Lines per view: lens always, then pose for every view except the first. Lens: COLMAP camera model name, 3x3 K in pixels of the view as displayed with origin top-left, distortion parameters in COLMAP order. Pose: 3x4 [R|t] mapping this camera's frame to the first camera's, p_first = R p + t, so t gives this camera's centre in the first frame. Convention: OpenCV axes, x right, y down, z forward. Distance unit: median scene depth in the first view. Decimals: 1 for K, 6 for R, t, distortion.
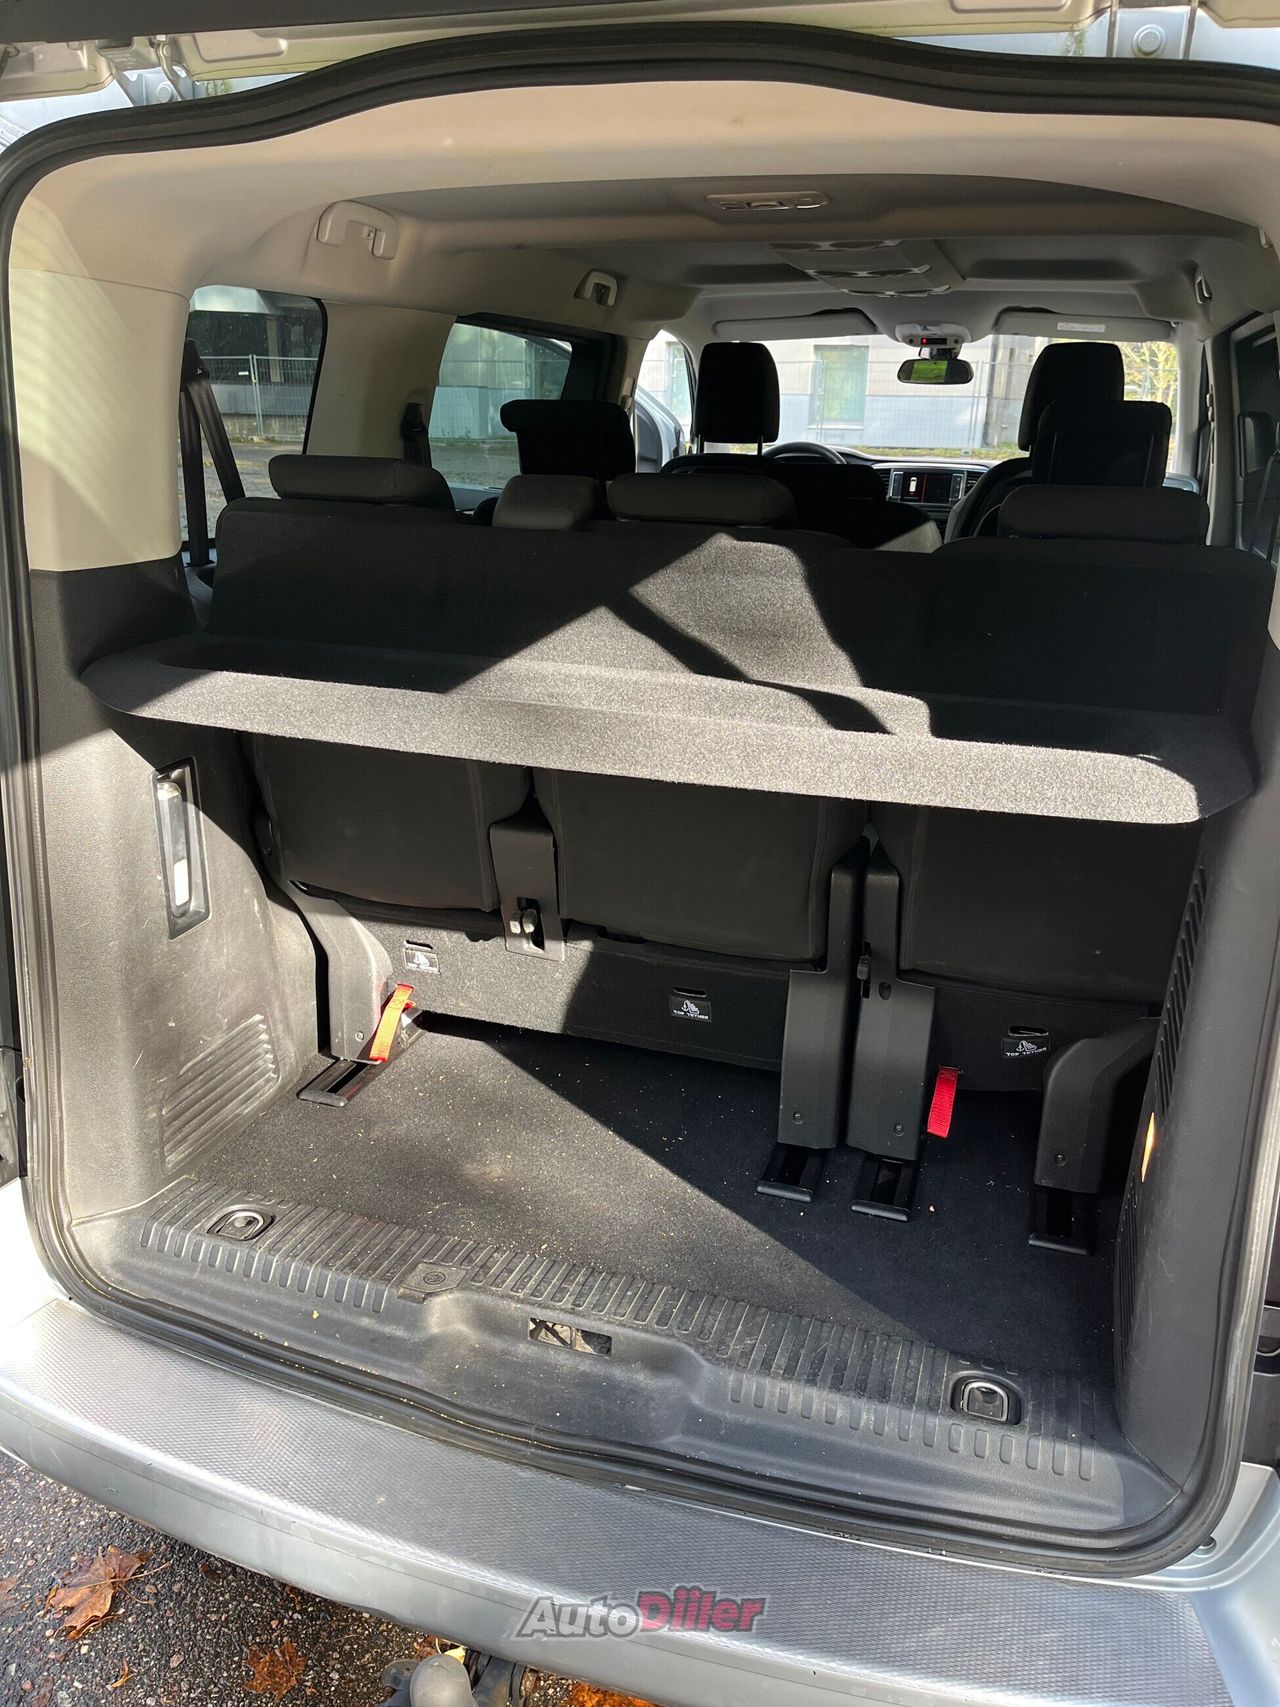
lens RADIAL K [[1325.3, 0, 638.7], [0, 1325.3, 847.6], [0, 0, 1]] dist [-0.006394, -0.001332]
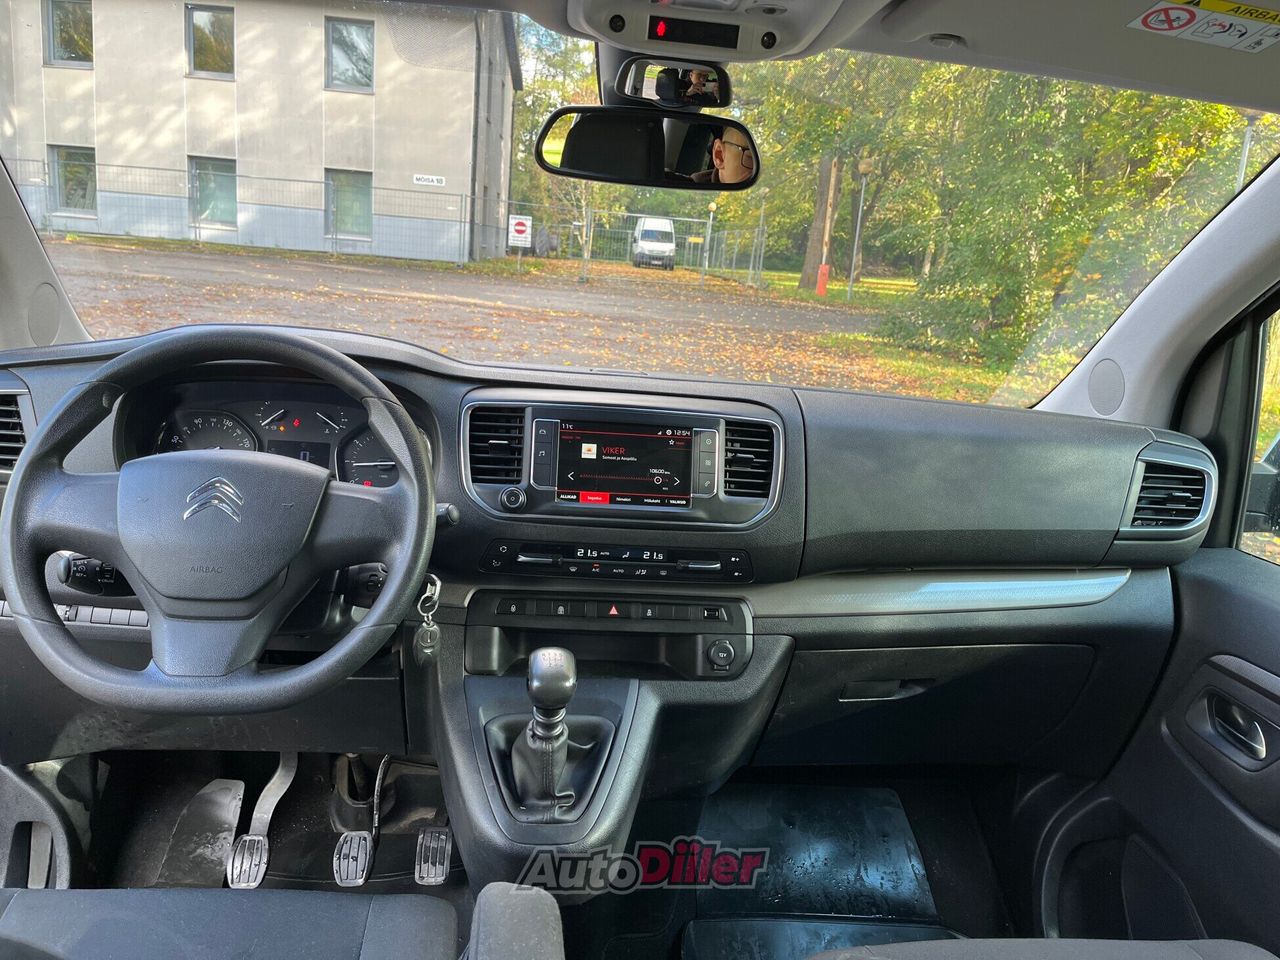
lens RADIAL K [[993.8, 0, 639.8], [0, 993.8, 479.7], [0, 0, 1]] dist [-0.006394, -0.001332]
pose [[0.911311, -0.033480, 0.410355, 0.014694], [0.062651, 0.996358, -0.057846, -0.035195], [-0.406924, 0.078425, 0.910089, 0.104660]]
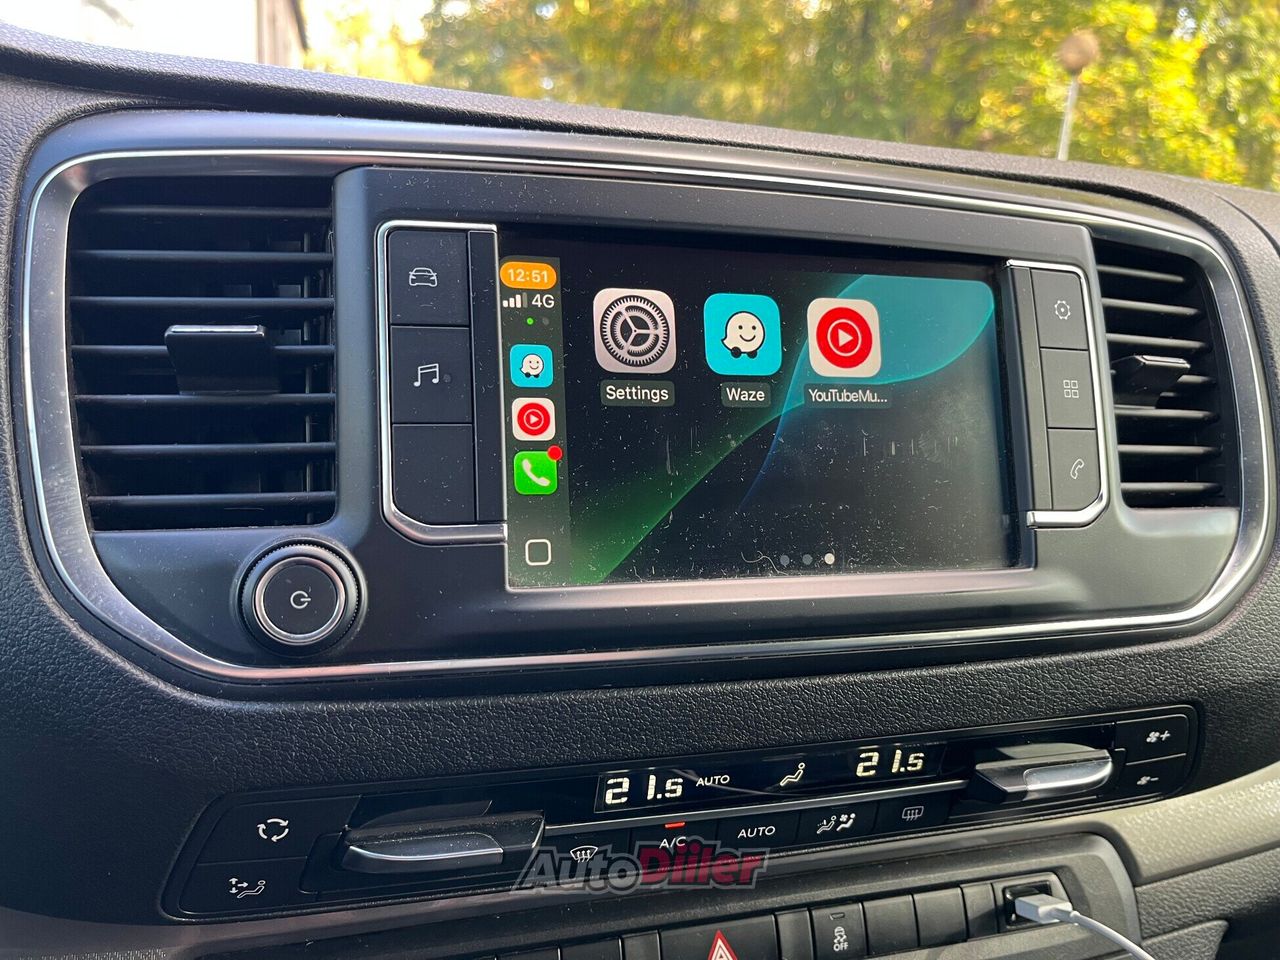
lens RADIAL K [[993.8, 0, 640.2], [0, 993.8, 485.4], [0, 0, 1]] dist [-0.006394, -0.001332]
pose [[0.820565, -0.096486, 0.563350, 0.023593], [0.130347, 0.991265, -0.020086, -0.037316], [-0.556491, 0.089913, 0.825974, 0.132875]]
